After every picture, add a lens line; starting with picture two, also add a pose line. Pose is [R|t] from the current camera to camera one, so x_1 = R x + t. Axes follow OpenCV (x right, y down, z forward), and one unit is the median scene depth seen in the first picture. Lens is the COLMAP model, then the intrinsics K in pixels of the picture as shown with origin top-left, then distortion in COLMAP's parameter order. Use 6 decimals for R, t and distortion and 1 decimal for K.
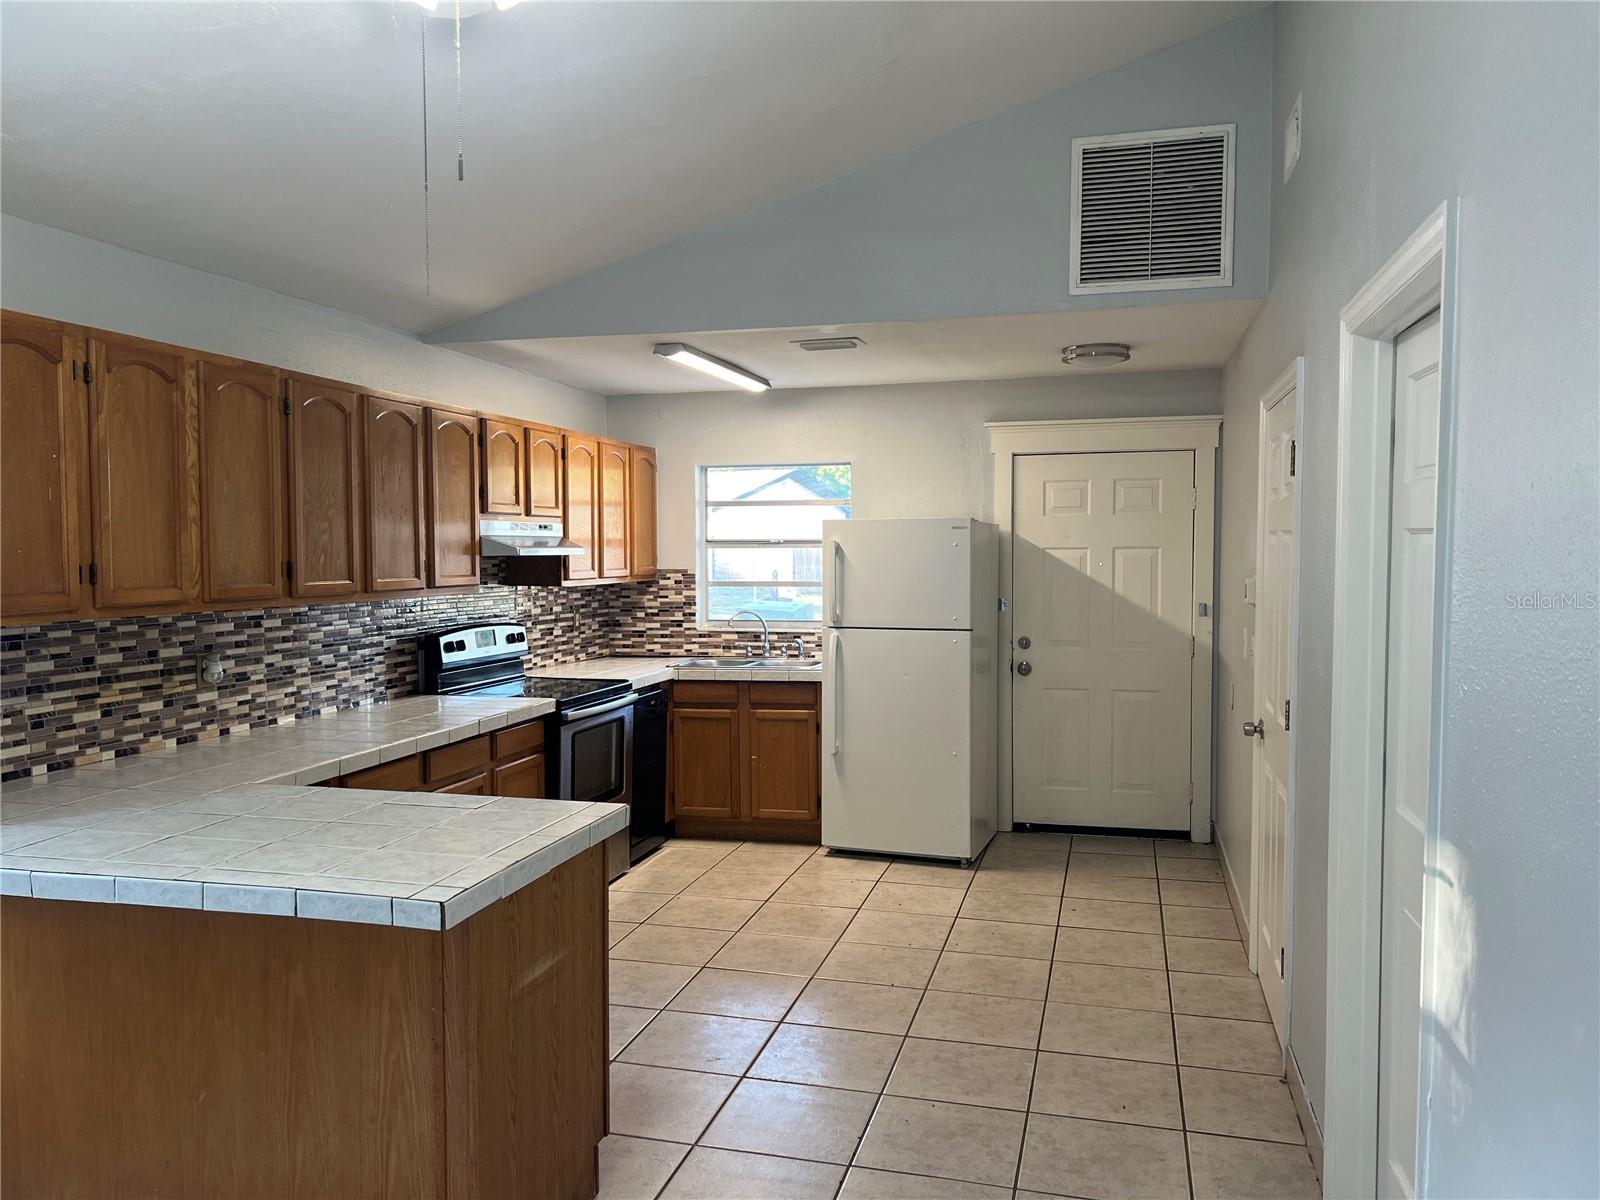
lens RADIAL K [[1216.9, 0, 795.1], [0, 1216.9, 611.9], [0, 0, 1]] dist [0.045194, 0.001513]
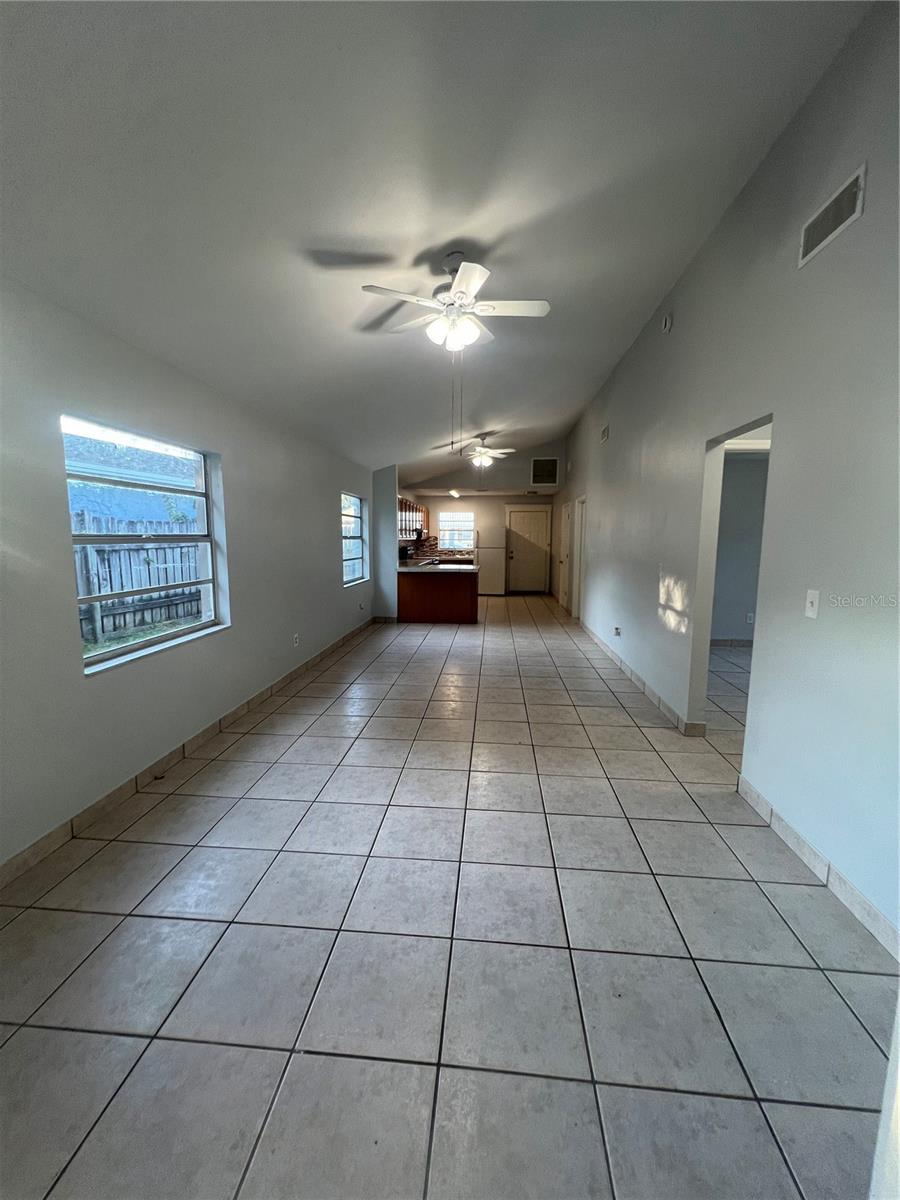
lens RADIAL K [[483.6, 0, 454.3], [0, 483.6, 596.7], [0, 0, 1]] dist [0.000255, 0.000022]
pose [[0.983441, -0.020447, 0.180069, -0.387732], [0.005366, 0.996465, 0.083839, 0.041140], [-0.181147, -0.081485, 0.980075, -0.837284]]
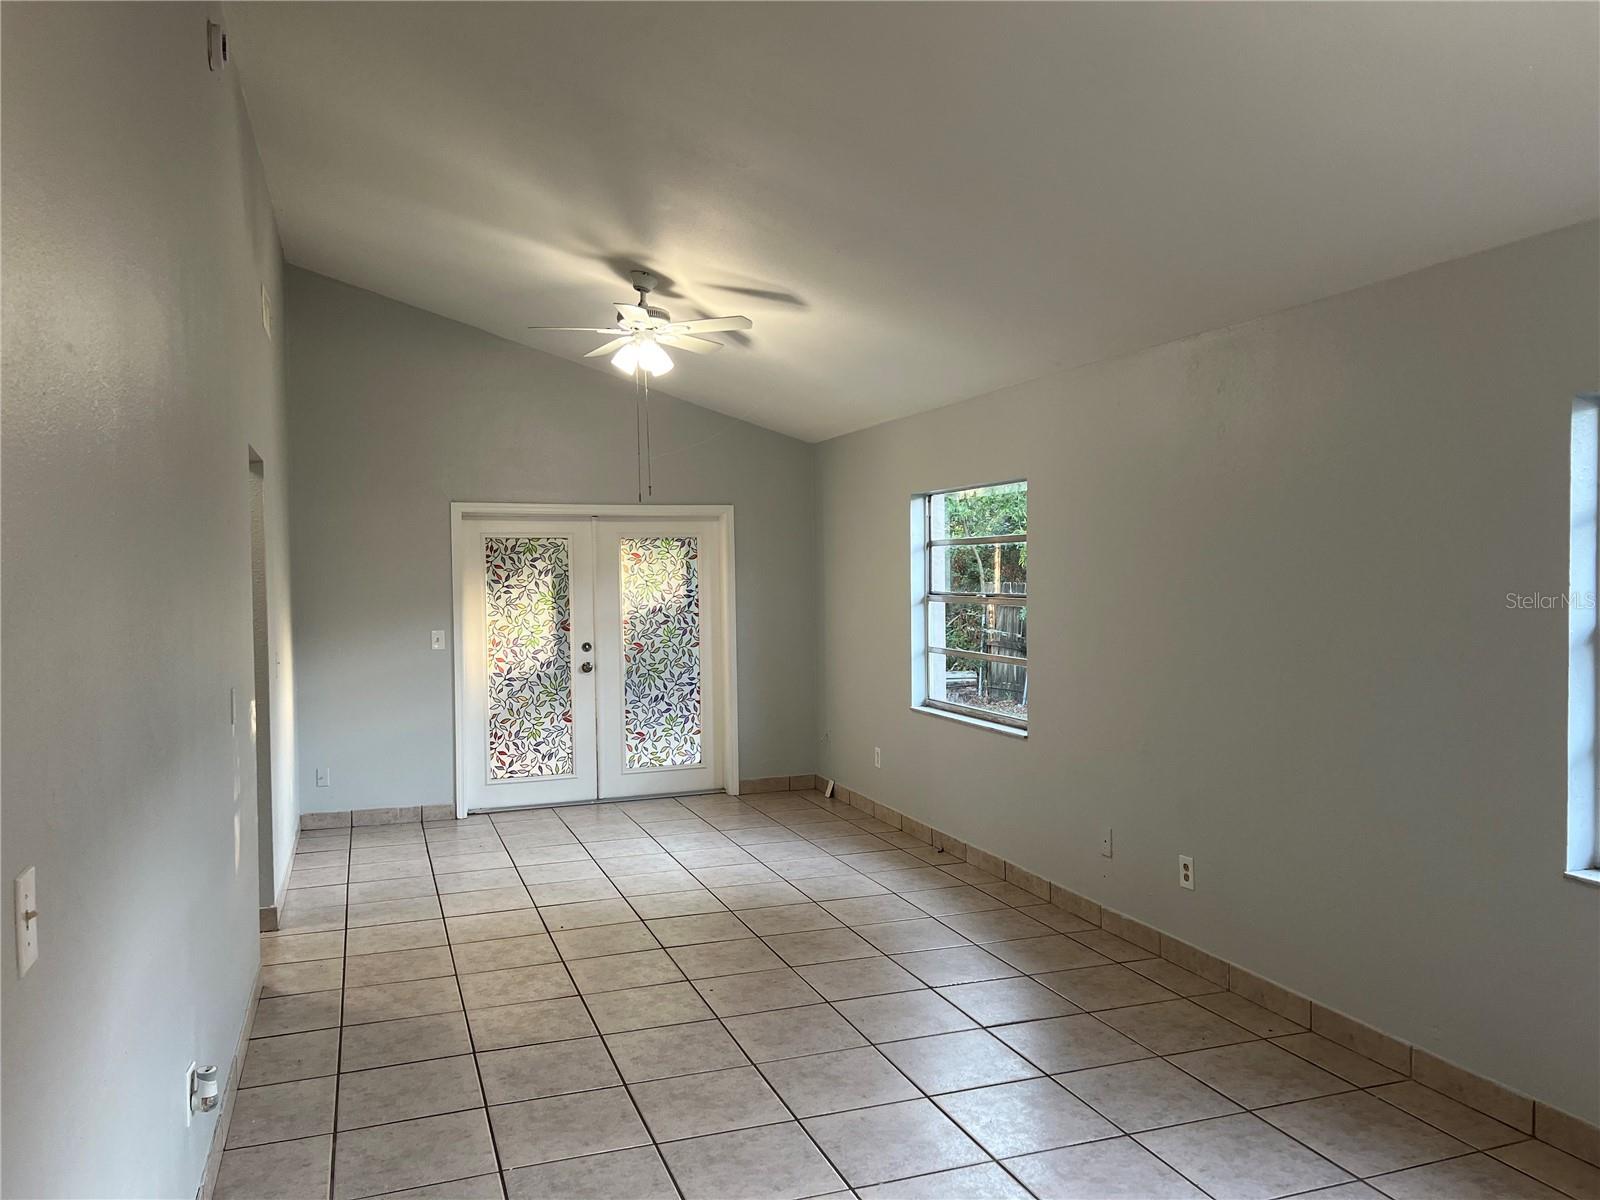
lens RADIAL K [[1216.9, 0, 800.3], [0, 1216.9, 602.3], [0, 0, 1]] dist [0.045194, 0.001513]
pose [[-0.821221, 0.020974, -0.570225, 1.602339], [-0.017014, 0.997980, 0.061210, -0.253208], [0.570356, 0.059968, -0.819205, 4.100060]]
